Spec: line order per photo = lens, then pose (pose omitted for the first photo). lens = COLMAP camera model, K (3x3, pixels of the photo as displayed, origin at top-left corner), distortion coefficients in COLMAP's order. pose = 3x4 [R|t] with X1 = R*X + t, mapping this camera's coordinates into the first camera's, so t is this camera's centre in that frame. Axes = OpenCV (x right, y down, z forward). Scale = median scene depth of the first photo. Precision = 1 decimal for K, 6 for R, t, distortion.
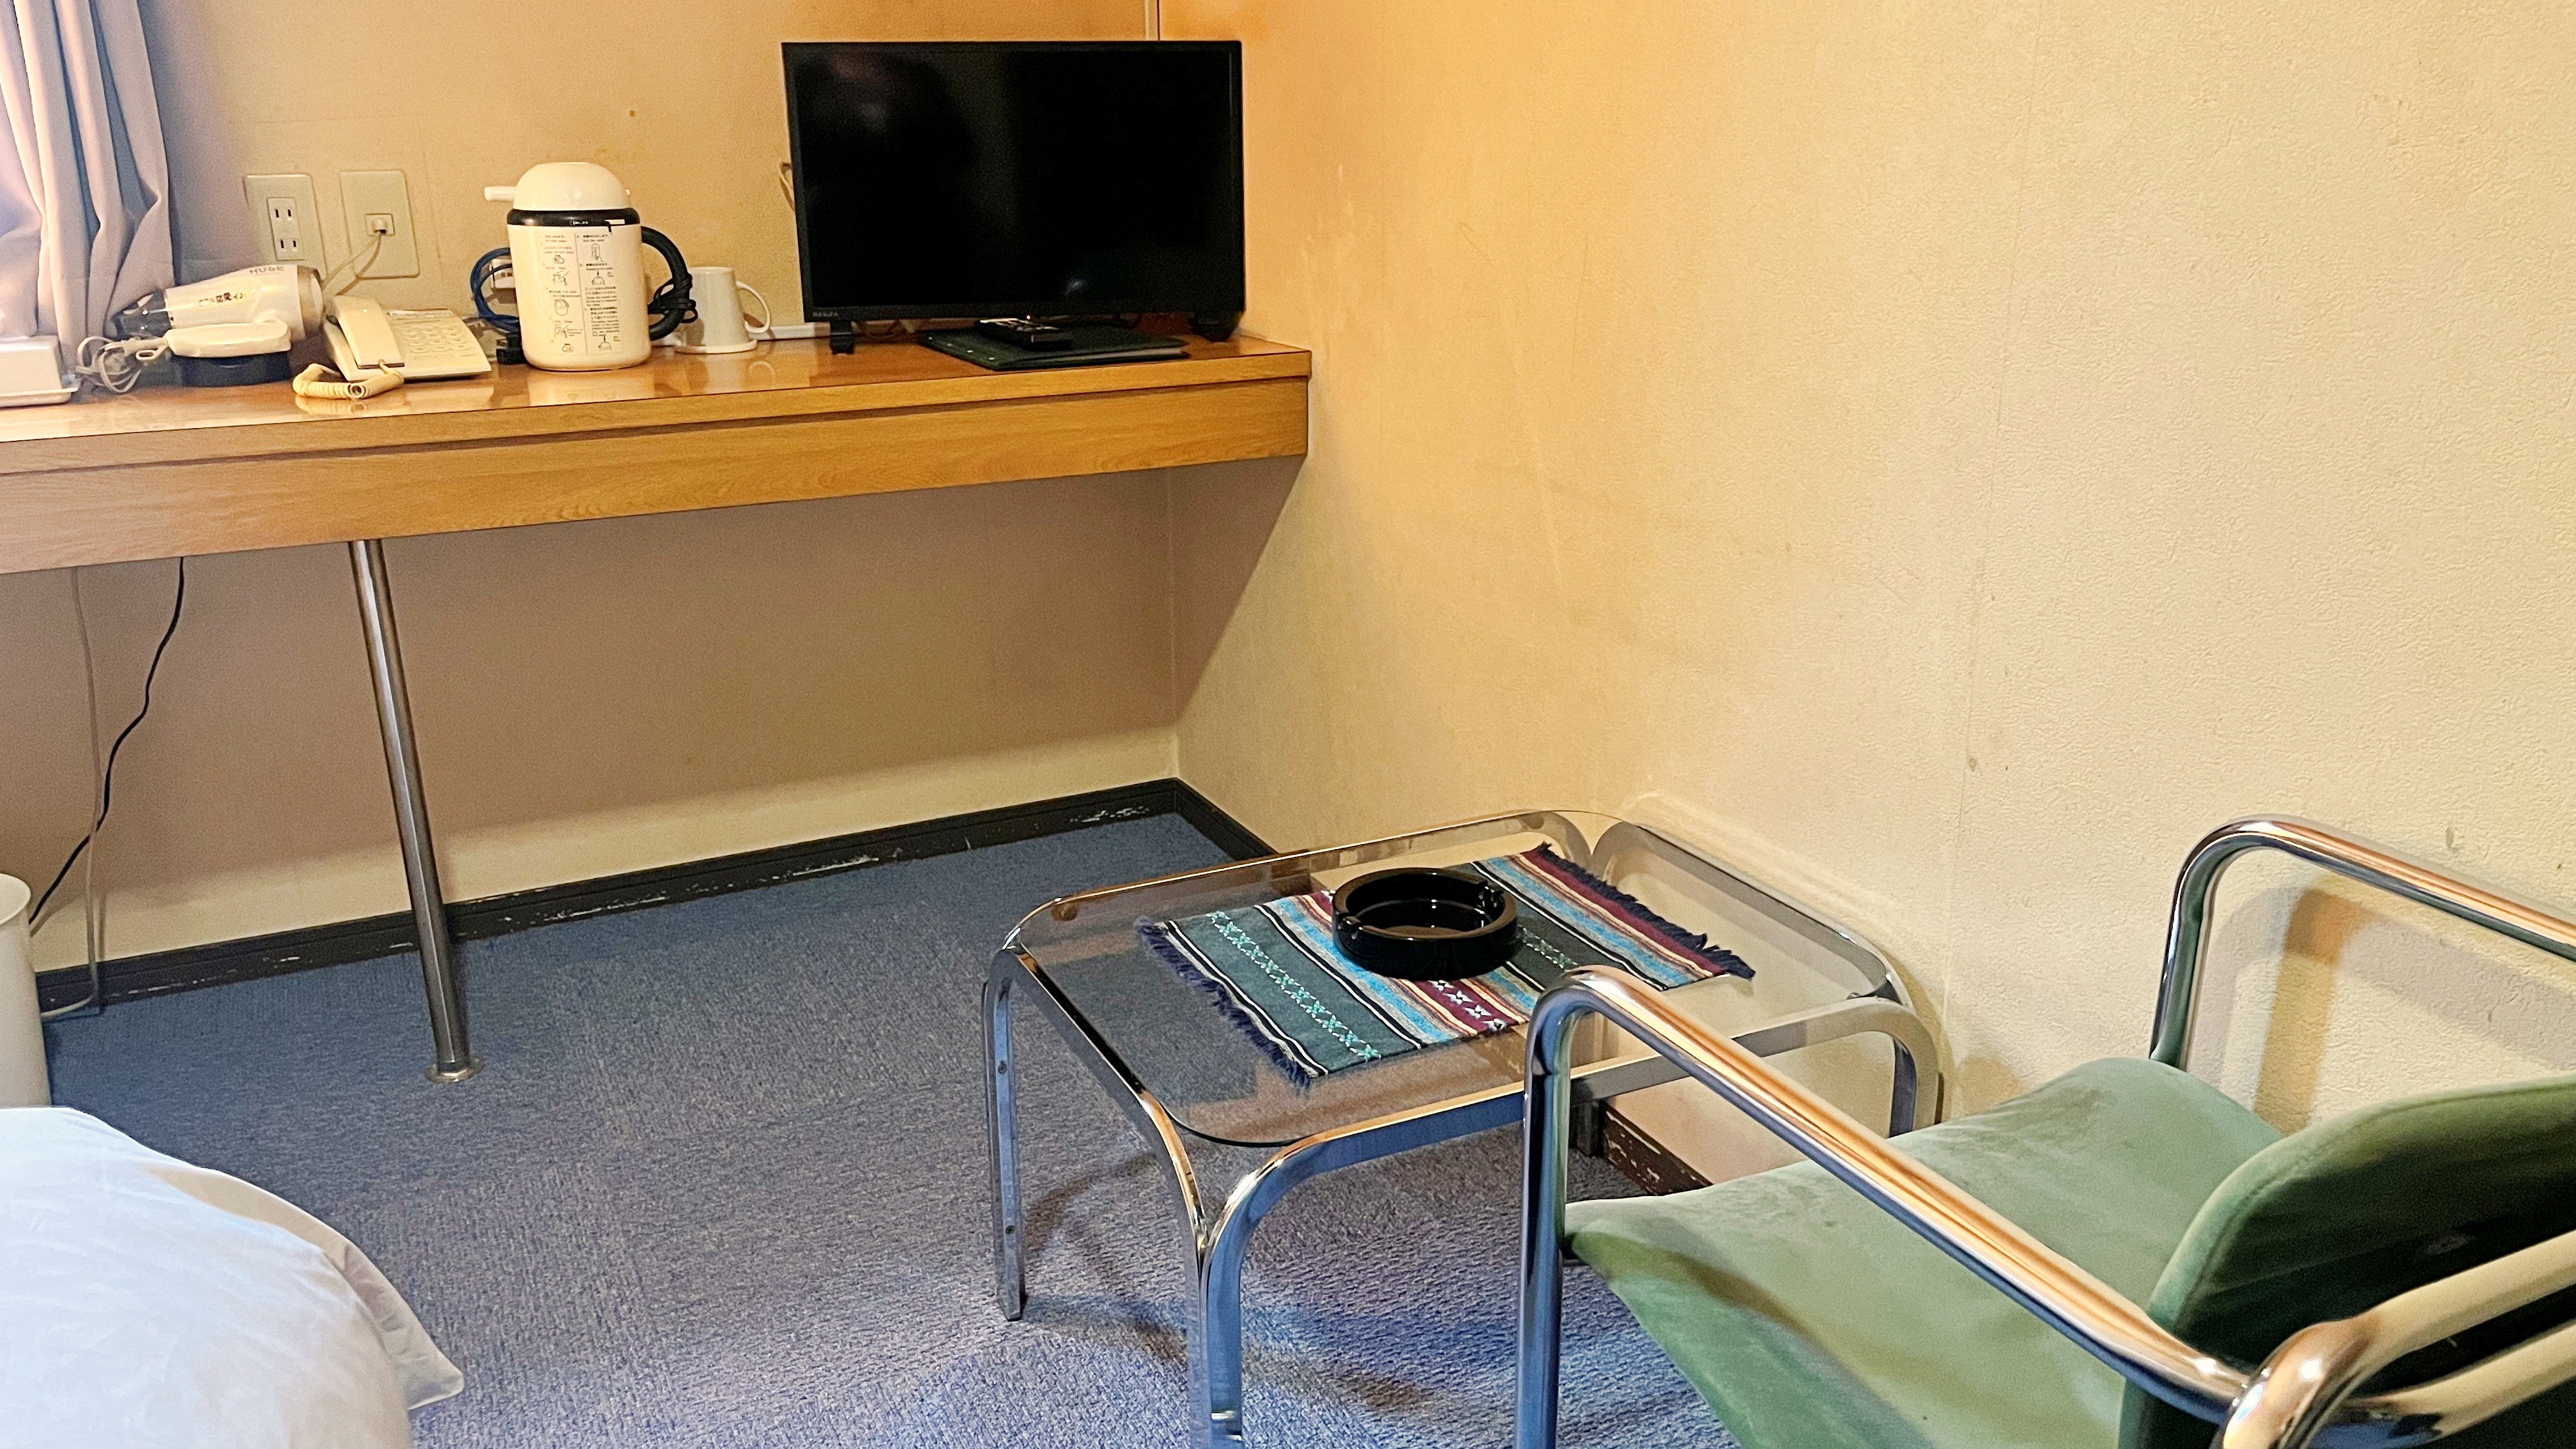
lens RADIAL K [[1941.3, 0, 1288.0], [0, 1941.3, 724.5], [0, 0, 1]] dist [0.107380, -0.157038]
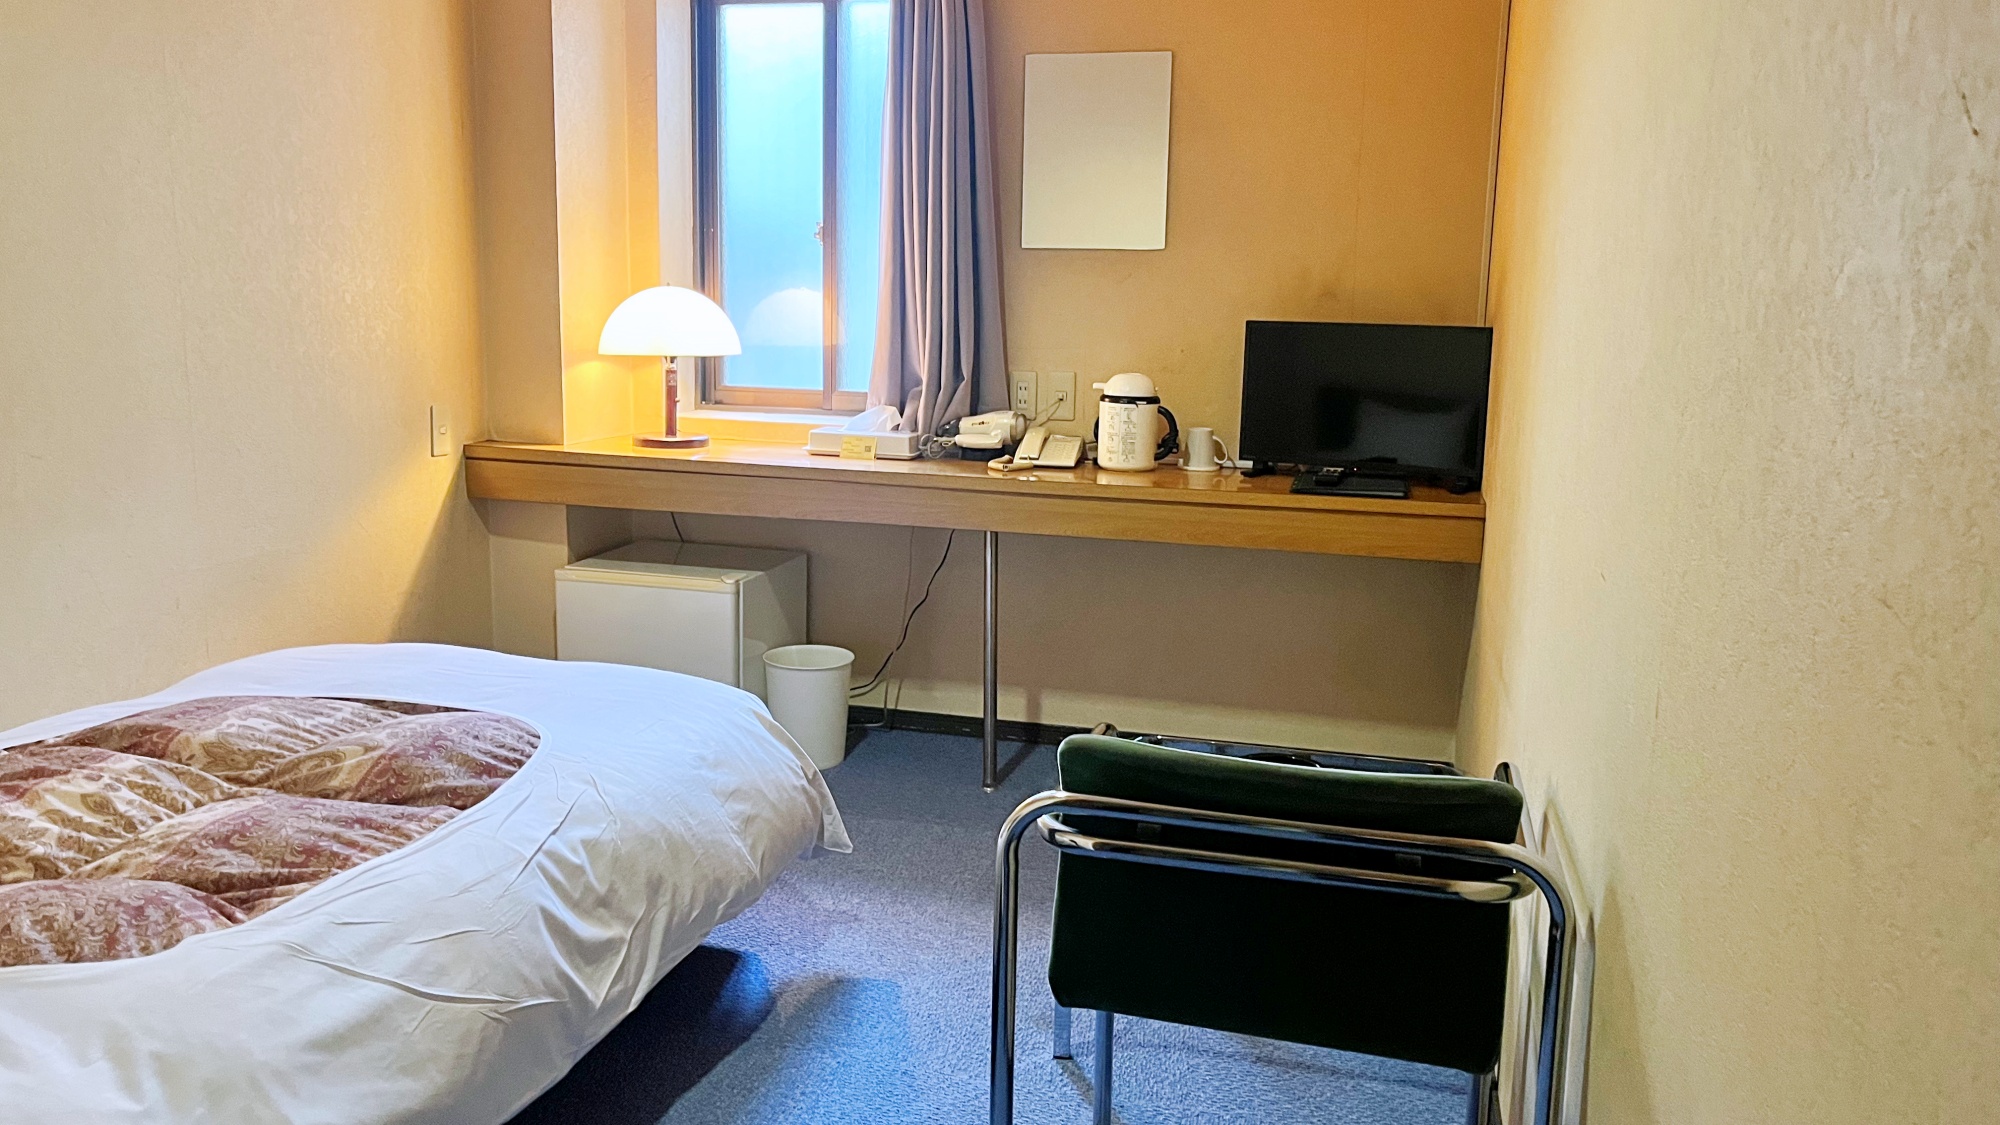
lens RADIAL K [[1507.2, 0, 1000.0], [0, 1507.2, 562.5], [0, 0, 1]] dist [0.107380, -0.157038]
pose [[0.758705, 0.145073, -0.635075, 0.574862], [-0.230410, 0.971632, -0.053308, 0.025731], [0.609326, 0.186773, 0.770609, -0.278151]]
